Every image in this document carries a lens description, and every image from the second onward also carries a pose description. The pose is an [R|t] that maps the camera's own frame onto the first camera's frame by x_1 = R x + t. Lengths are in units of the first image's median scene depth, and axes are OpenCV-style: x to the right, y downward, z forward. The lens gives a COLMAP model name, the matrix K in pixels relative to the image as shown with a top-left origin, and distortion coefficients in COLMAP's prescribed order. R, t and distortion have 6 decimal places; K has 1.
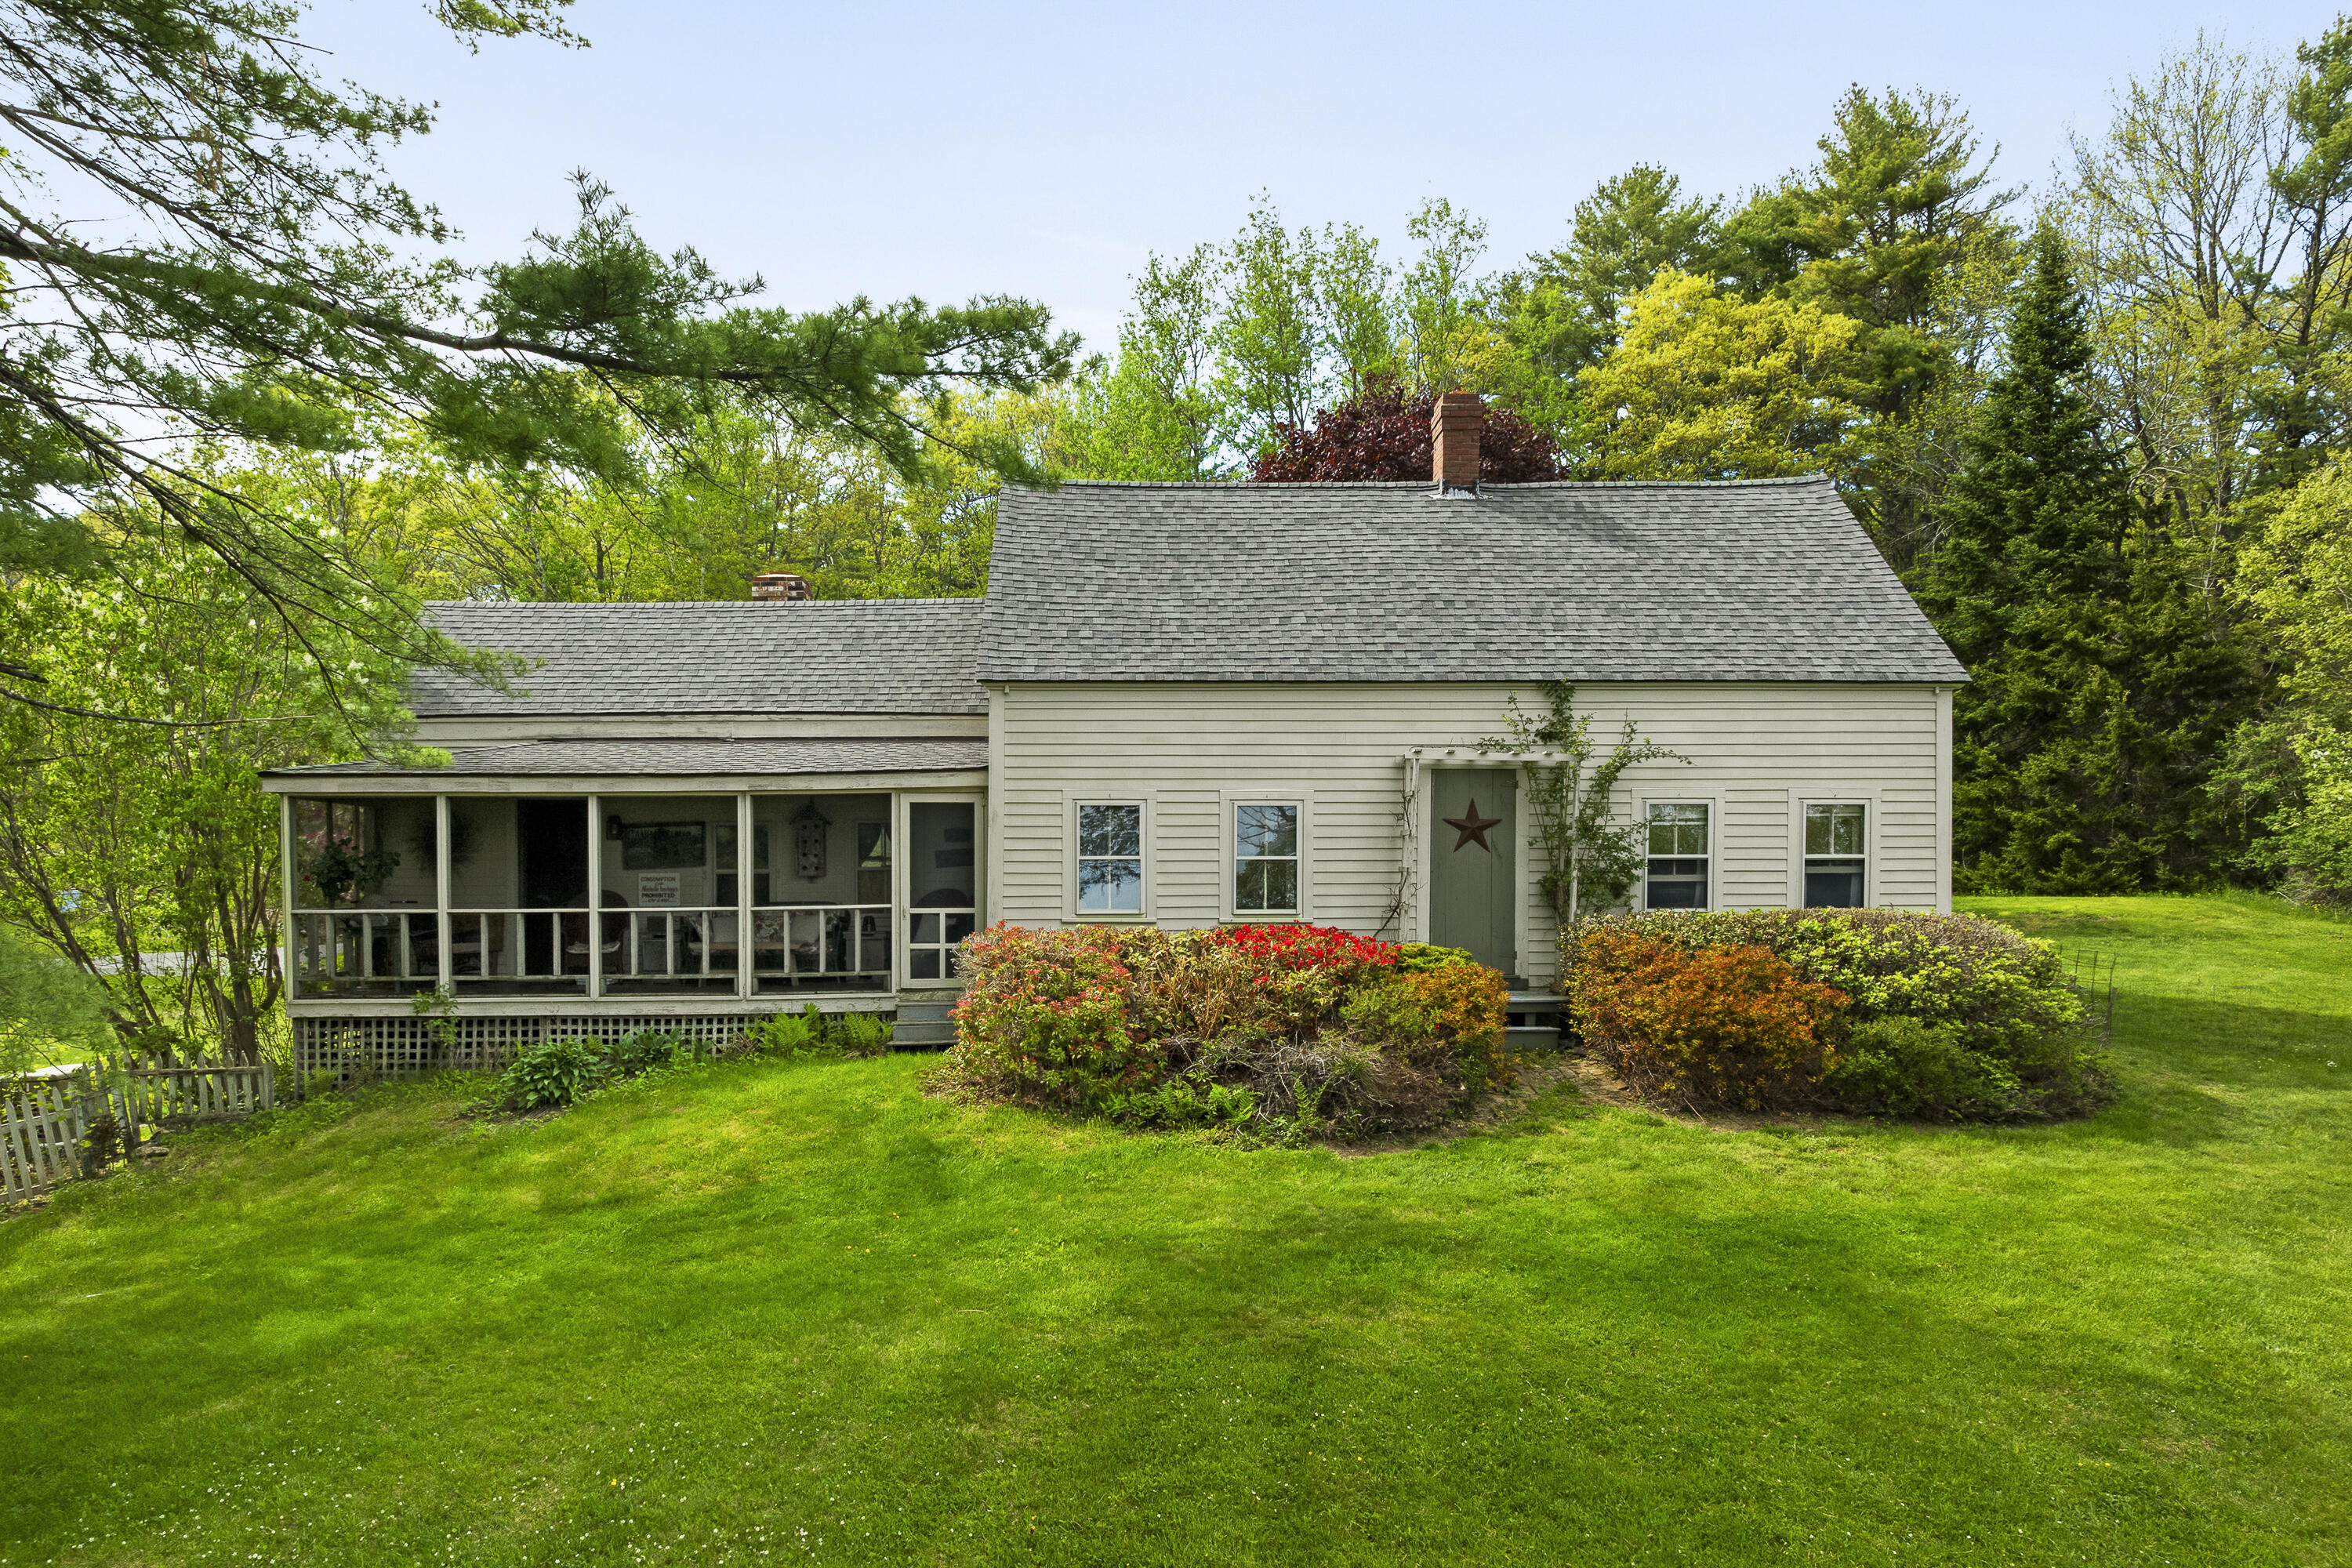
lens RADIAL K [[1651.6, 0, 1039.4], [0, 1651.6, 895.8], [0, 0, 1]] dist [-0.006151, -0.002879]
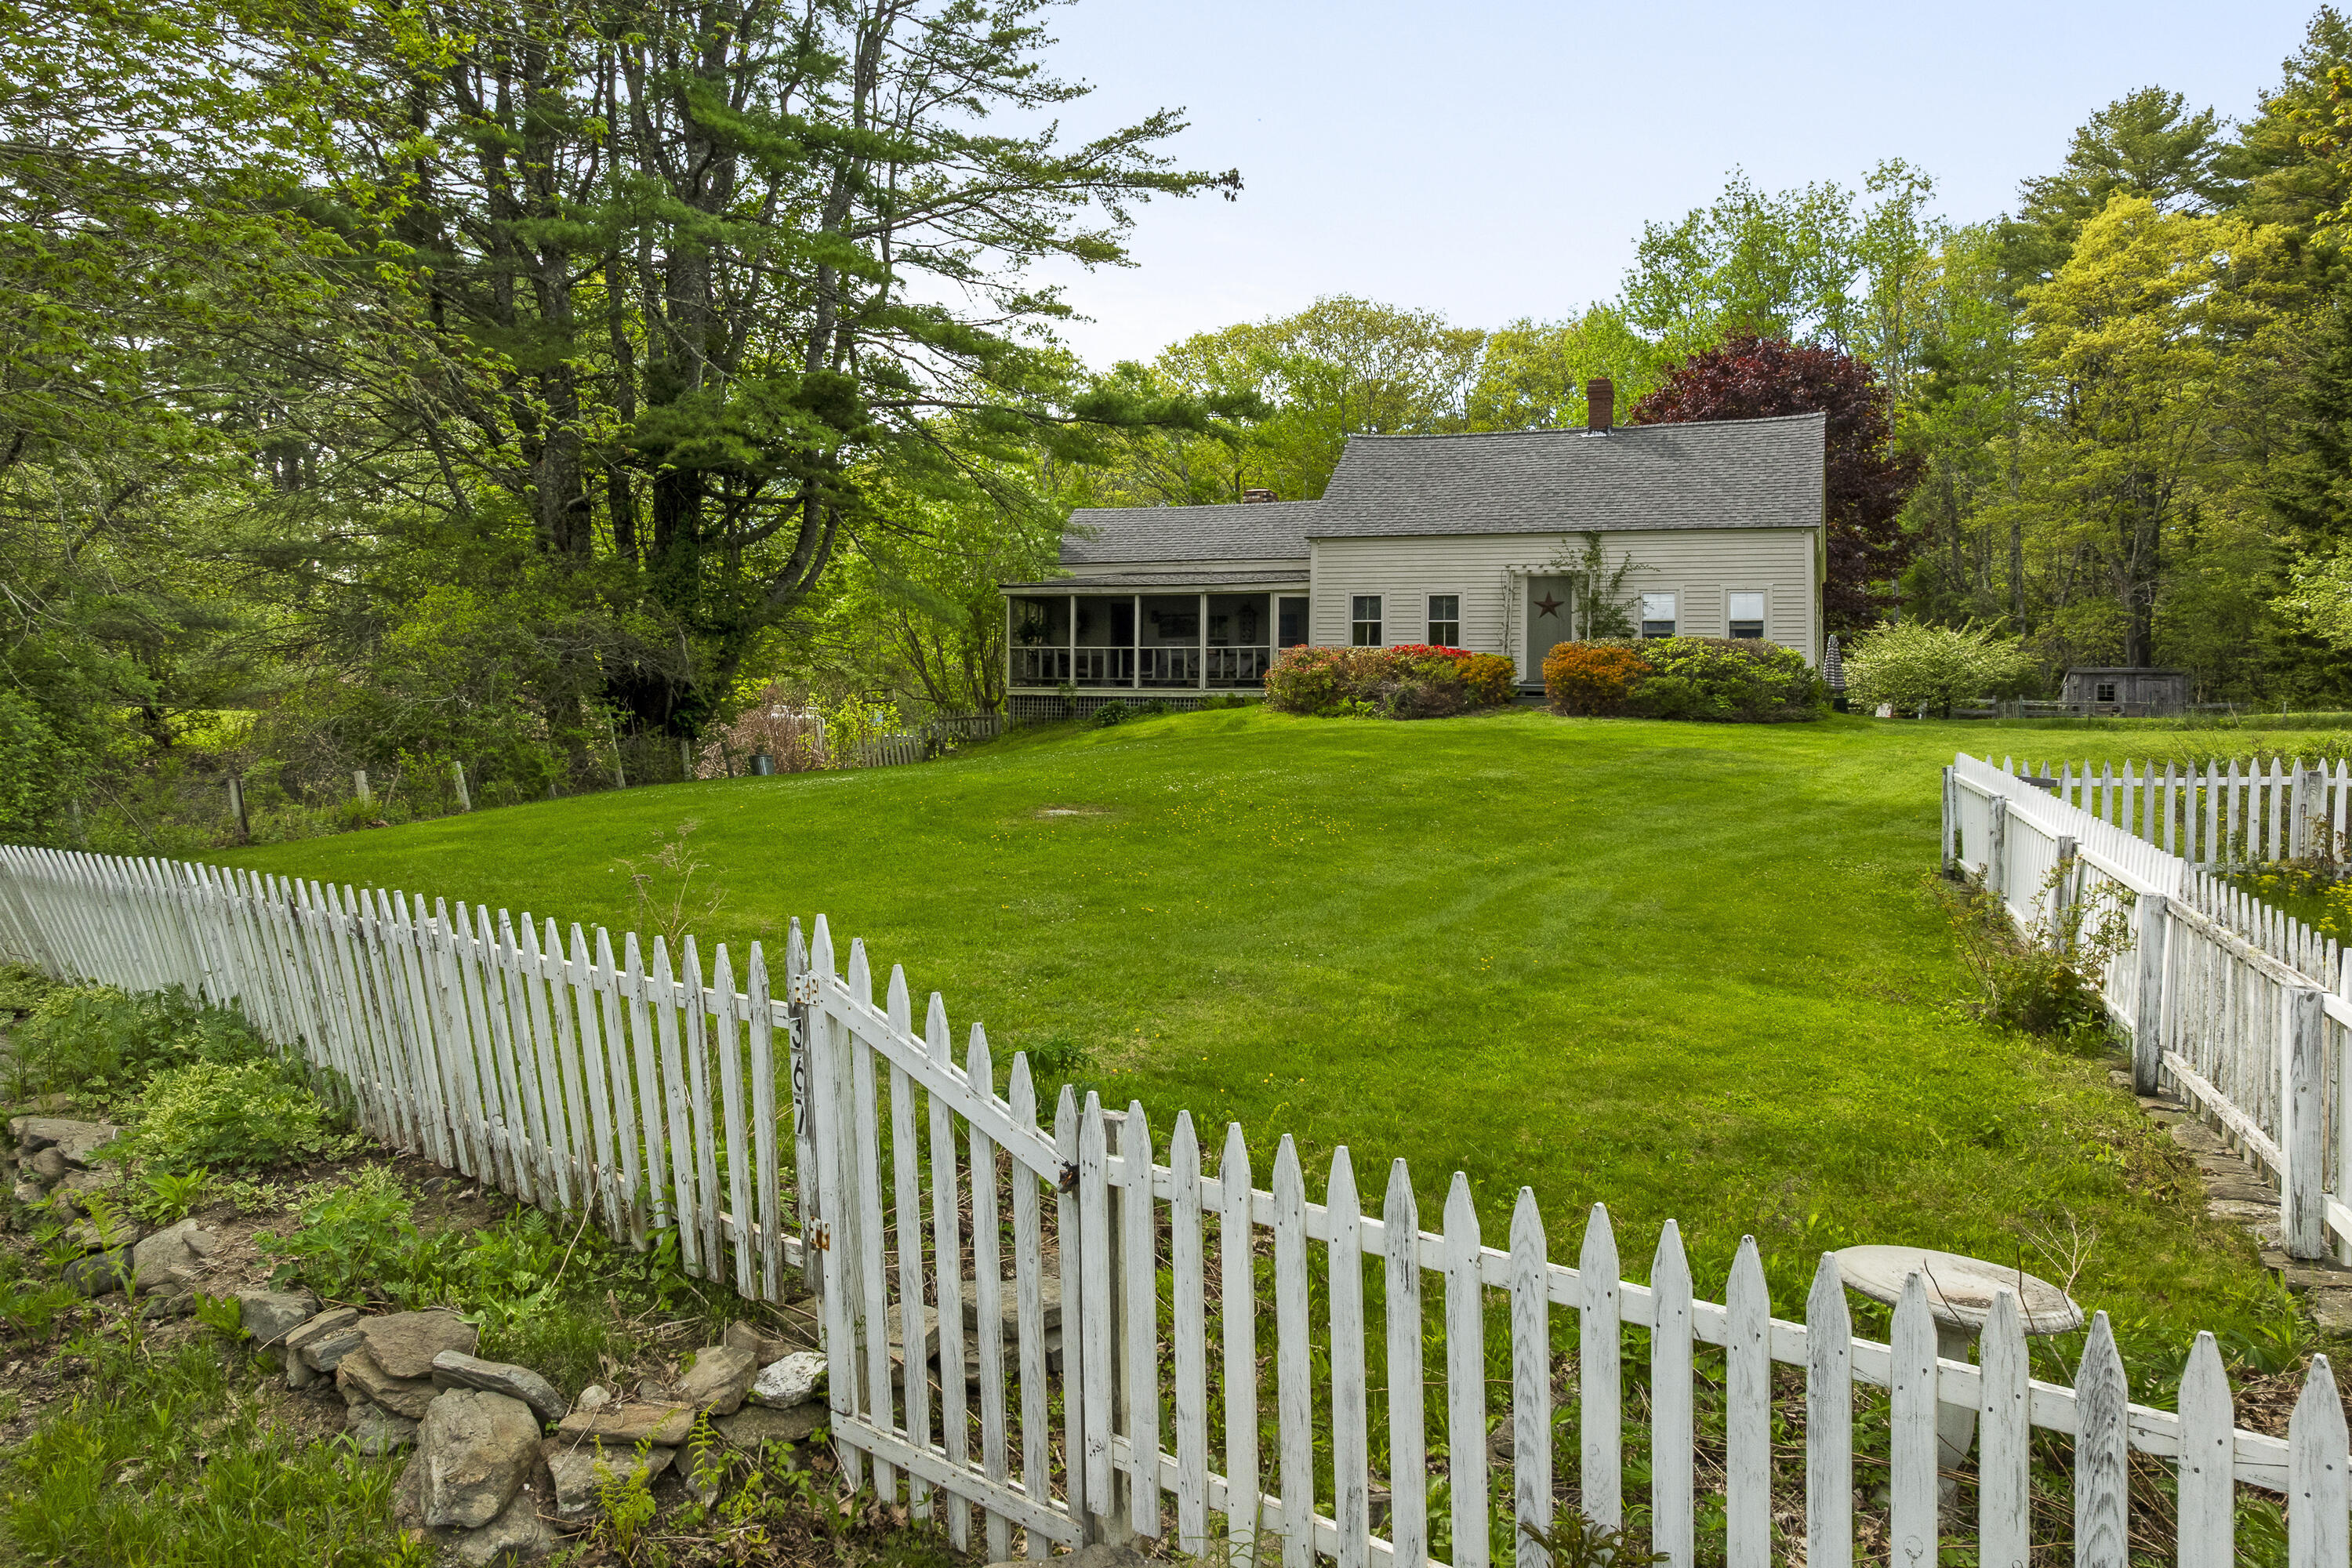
lens RADIAL K [[1668.2, 0, 1168.4], [0, 1668.2, 796.6], [0, 0, 1]] dist [0.003968, -0.003252]
pose [[0.944457, 0.027005, -0.327525, 0.497562], [-0.028733, 0.999587, -0.000438, 0.205229], [0.327377, 0.009824, 0.944843, -1.068532]]
